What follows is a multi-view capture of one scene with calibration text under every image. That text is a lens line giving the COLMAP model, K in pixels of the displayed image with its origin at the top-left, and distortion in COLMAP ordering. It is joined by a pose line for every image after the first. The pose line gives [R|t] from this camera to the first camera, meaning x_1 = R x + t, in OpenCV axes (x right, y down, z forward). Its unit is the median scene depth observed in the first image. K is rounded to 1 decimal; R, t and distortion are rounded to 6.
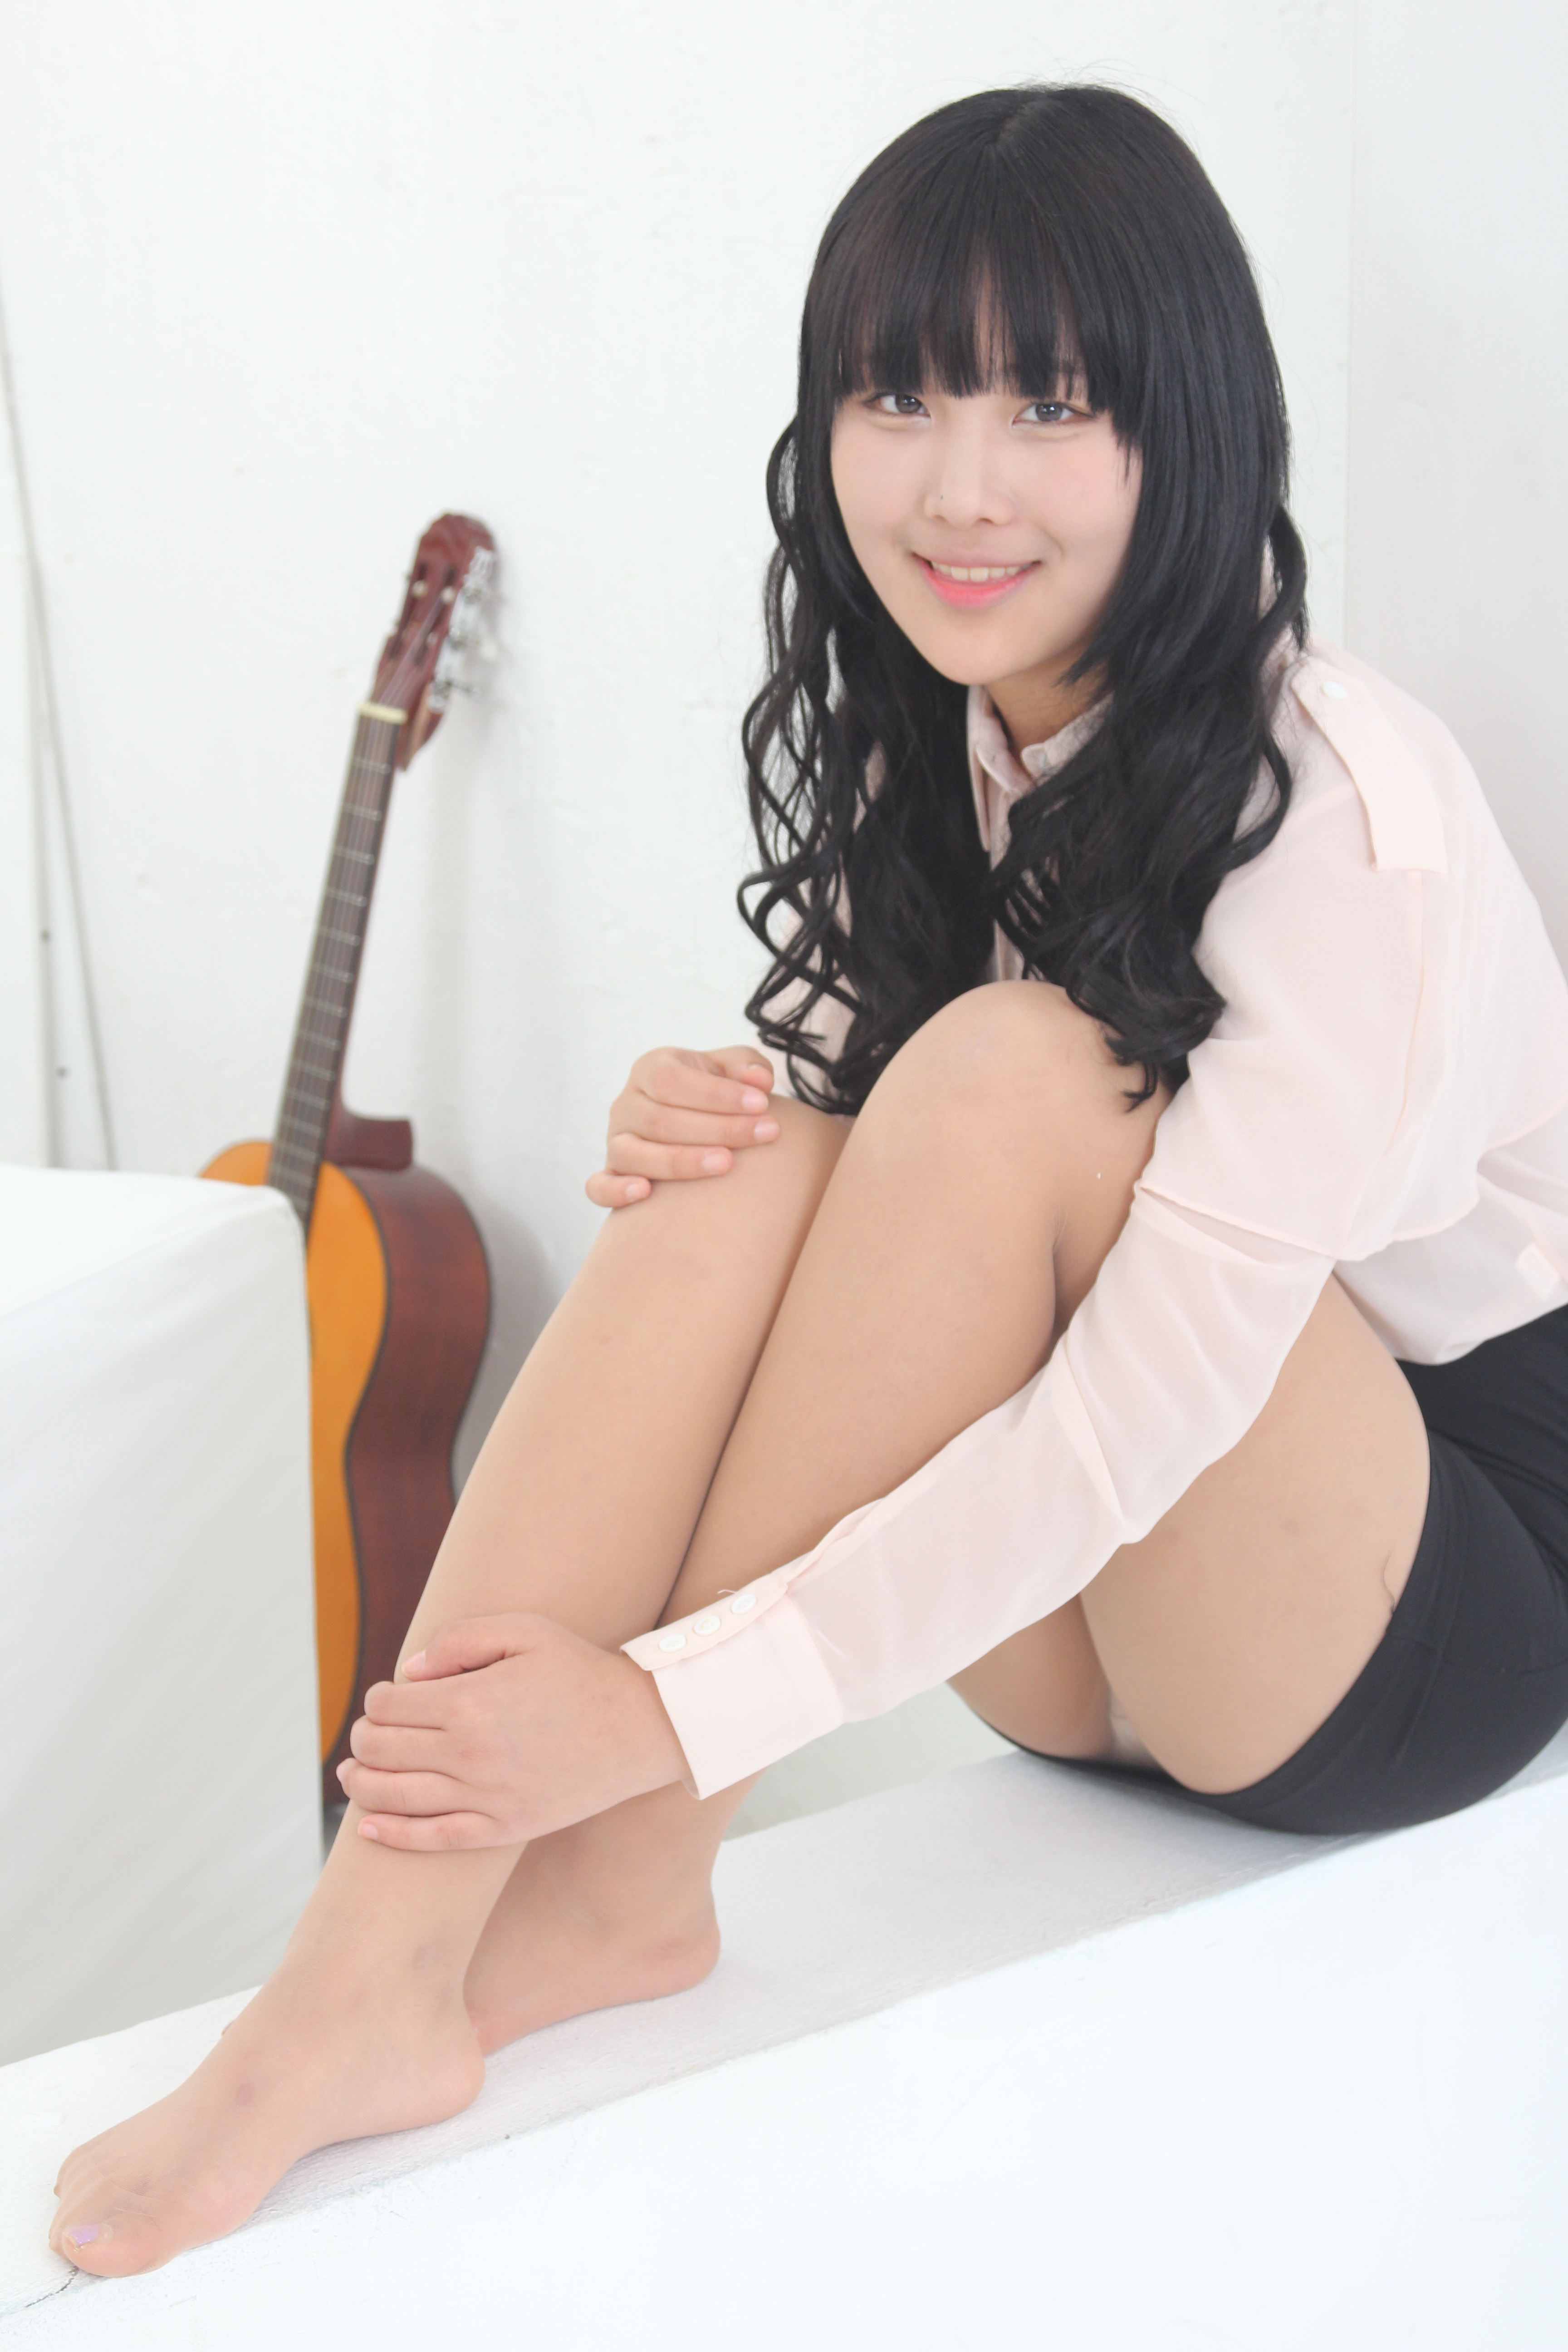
lens RADIAL K [[4946.9, 0, 784.0], [0, 4946.9, 1176.0], [0, 0, 1]] dist [0.056975, 0.061197]
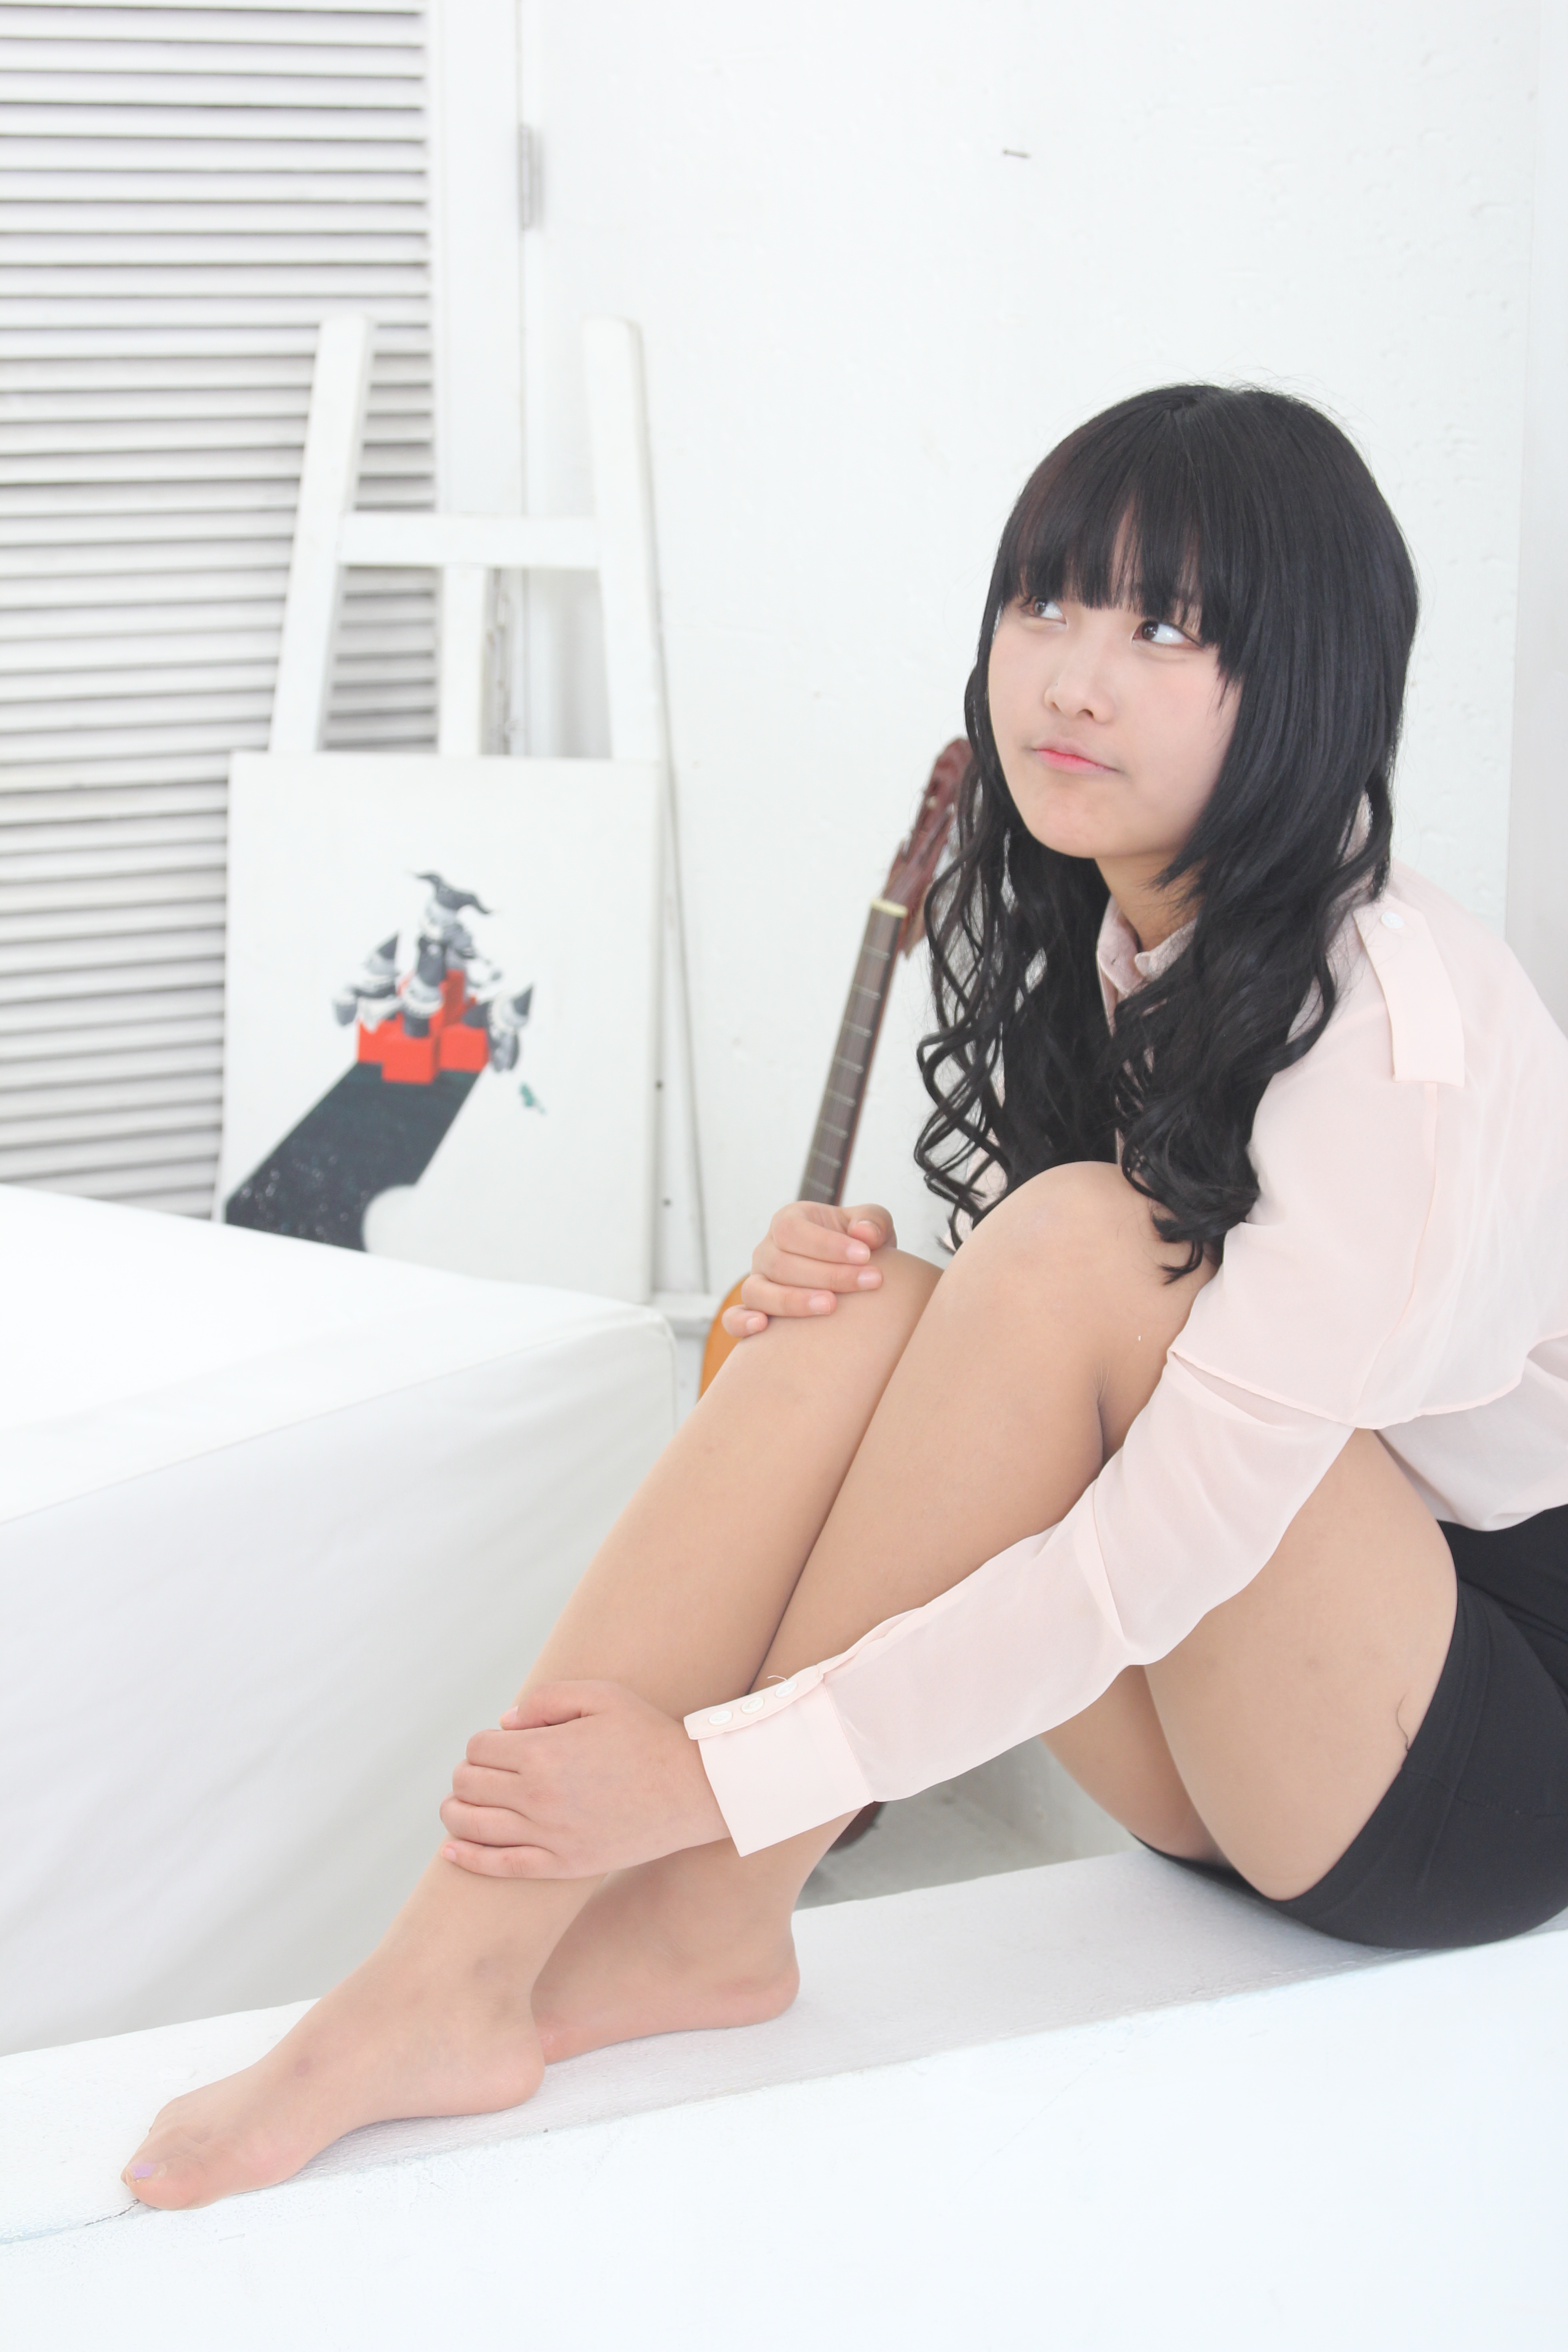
lens RADIAL K [[4350.9, 0, 784.0], [0, 4350.9, 1176.0], [0, 0, 1]] dist [-0.004238, 0.306246]
pose [[0.975218, 0.062617, -0.212202, 0.179262], [-0.069566, 0.997253, -0.025431, -0.005662], [0.210026, 0.039563, 0.976895, 0.009809]]
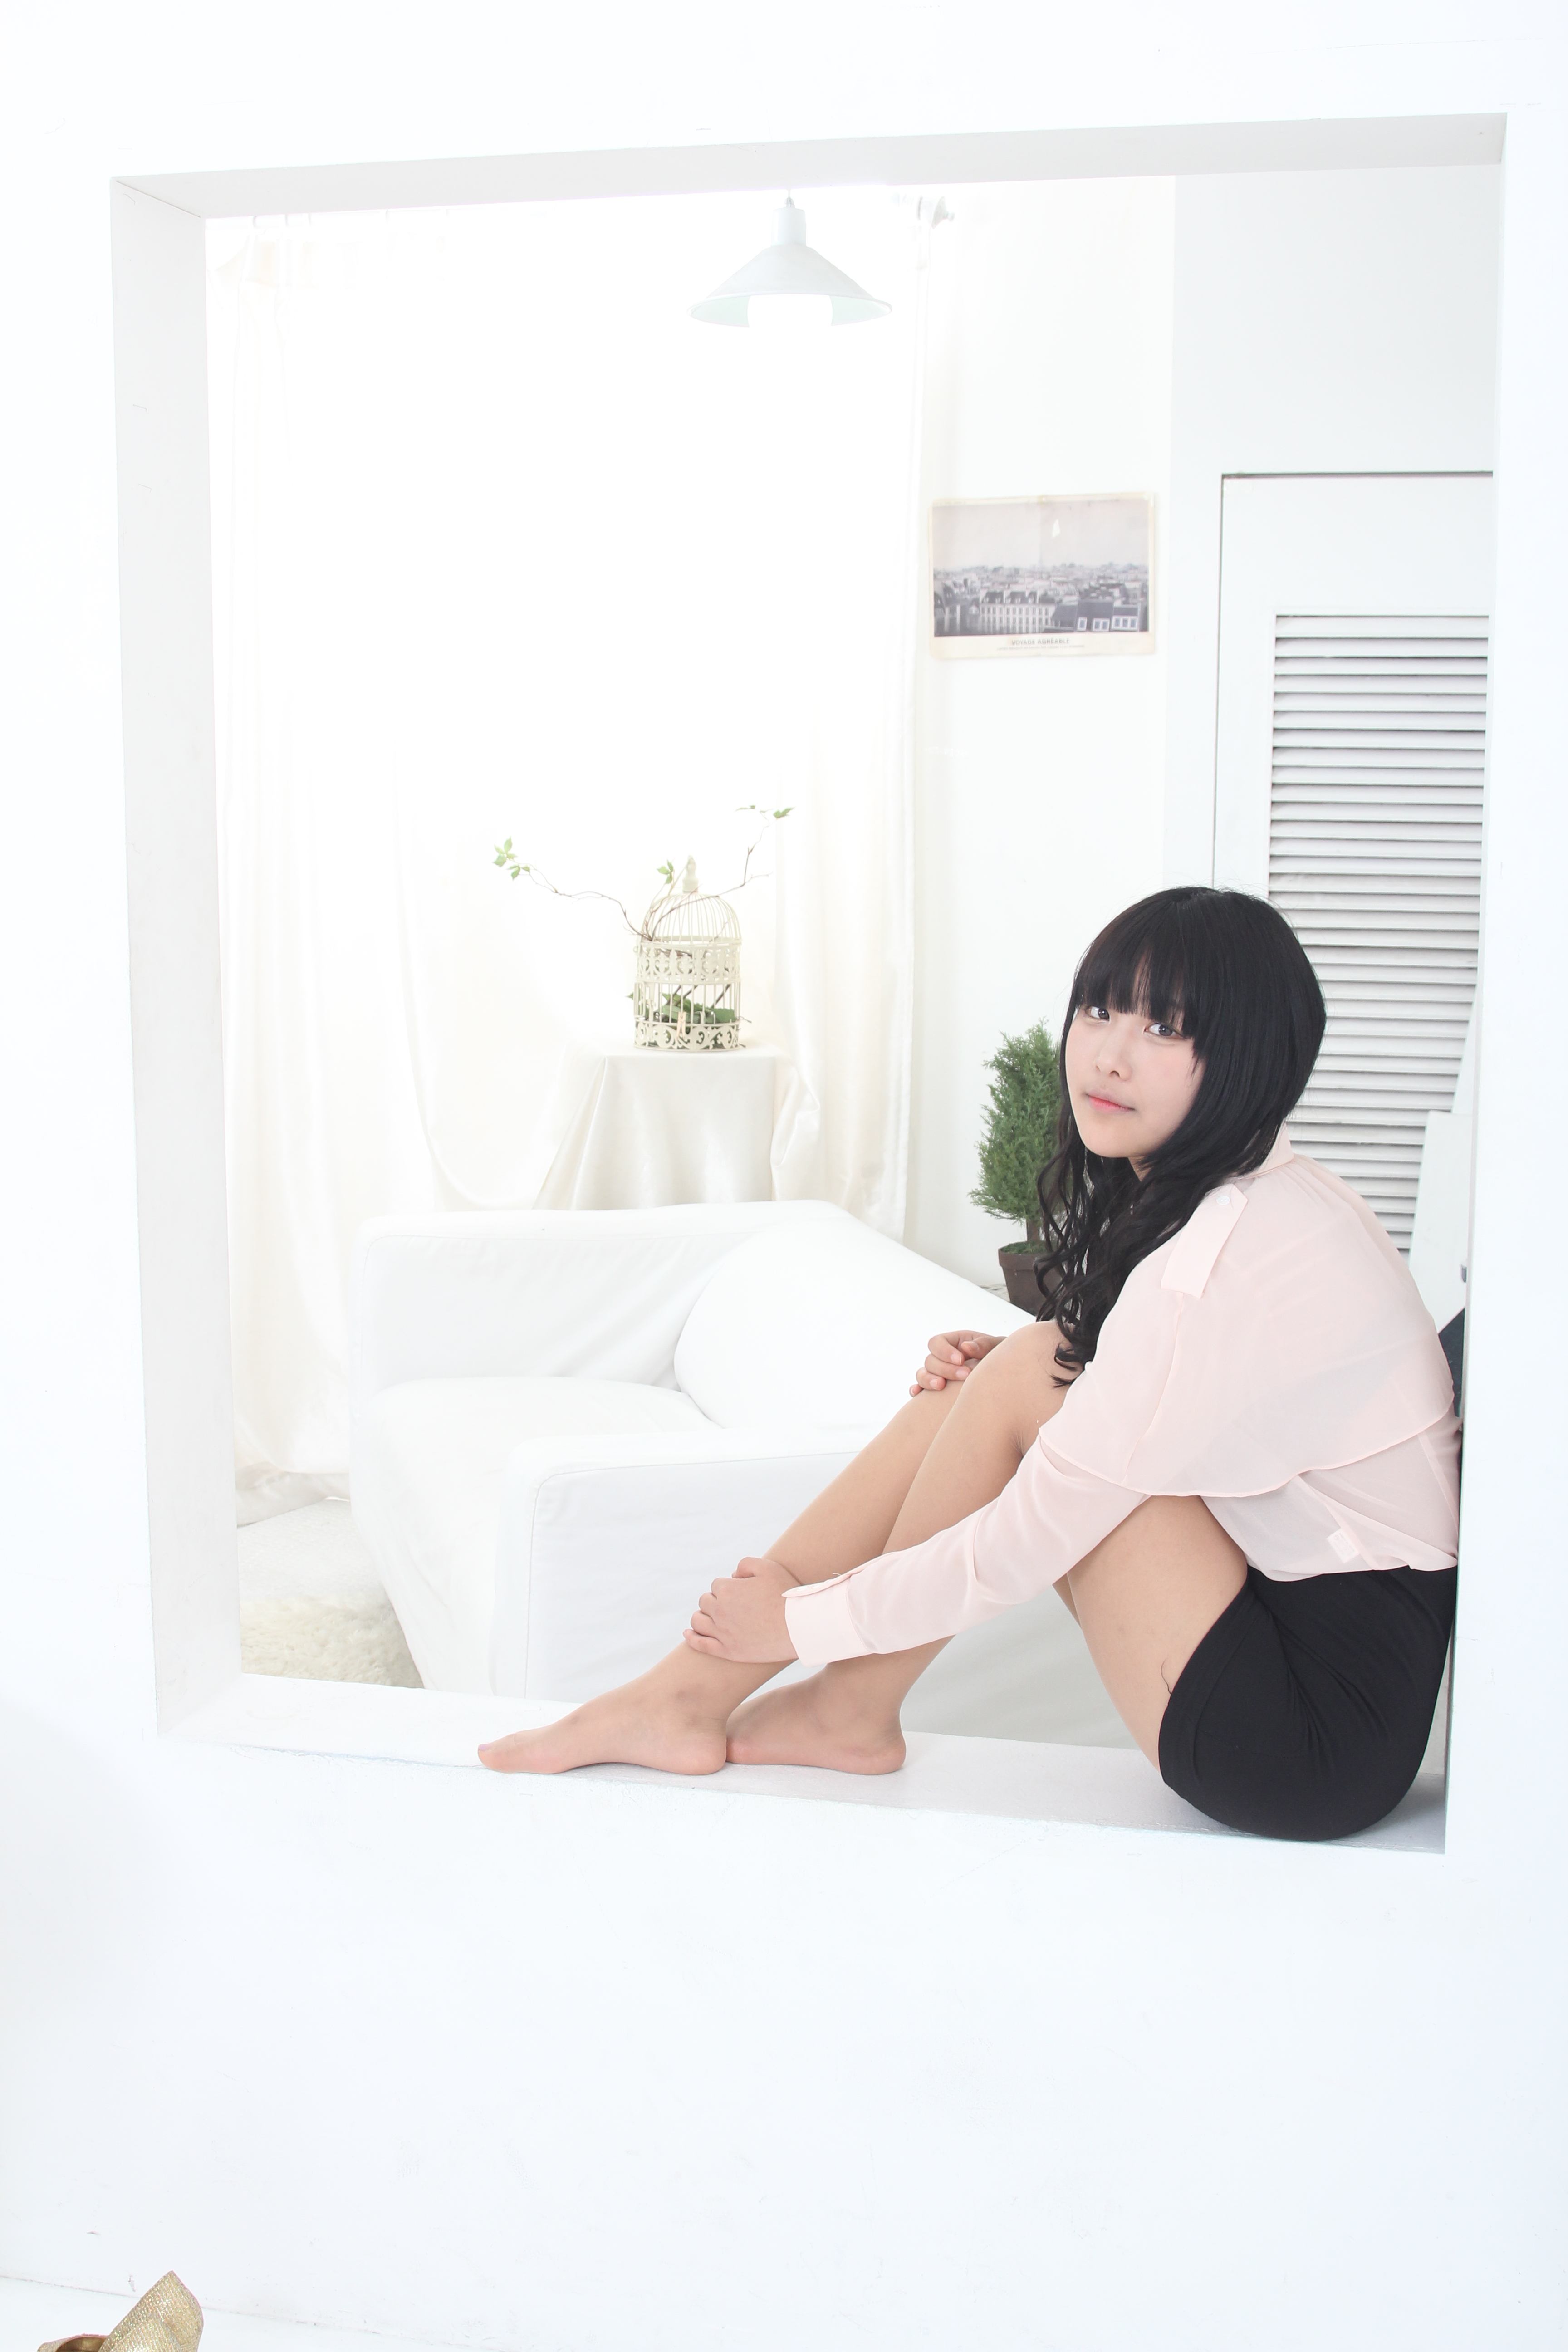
lens RADIAL K [[2751.3, 0, 784.0], [0, 2751.3, 1176.0], [0, 0, 1]] dist [-0.095018, 0.034463]
pose [[0.628356, 0.130820, -0.766848, 0.768769], [-0.212612, 0.977108, -0.007525, -0.061470], [0.748308, 0.167769, 0.641785, 0.190112]]
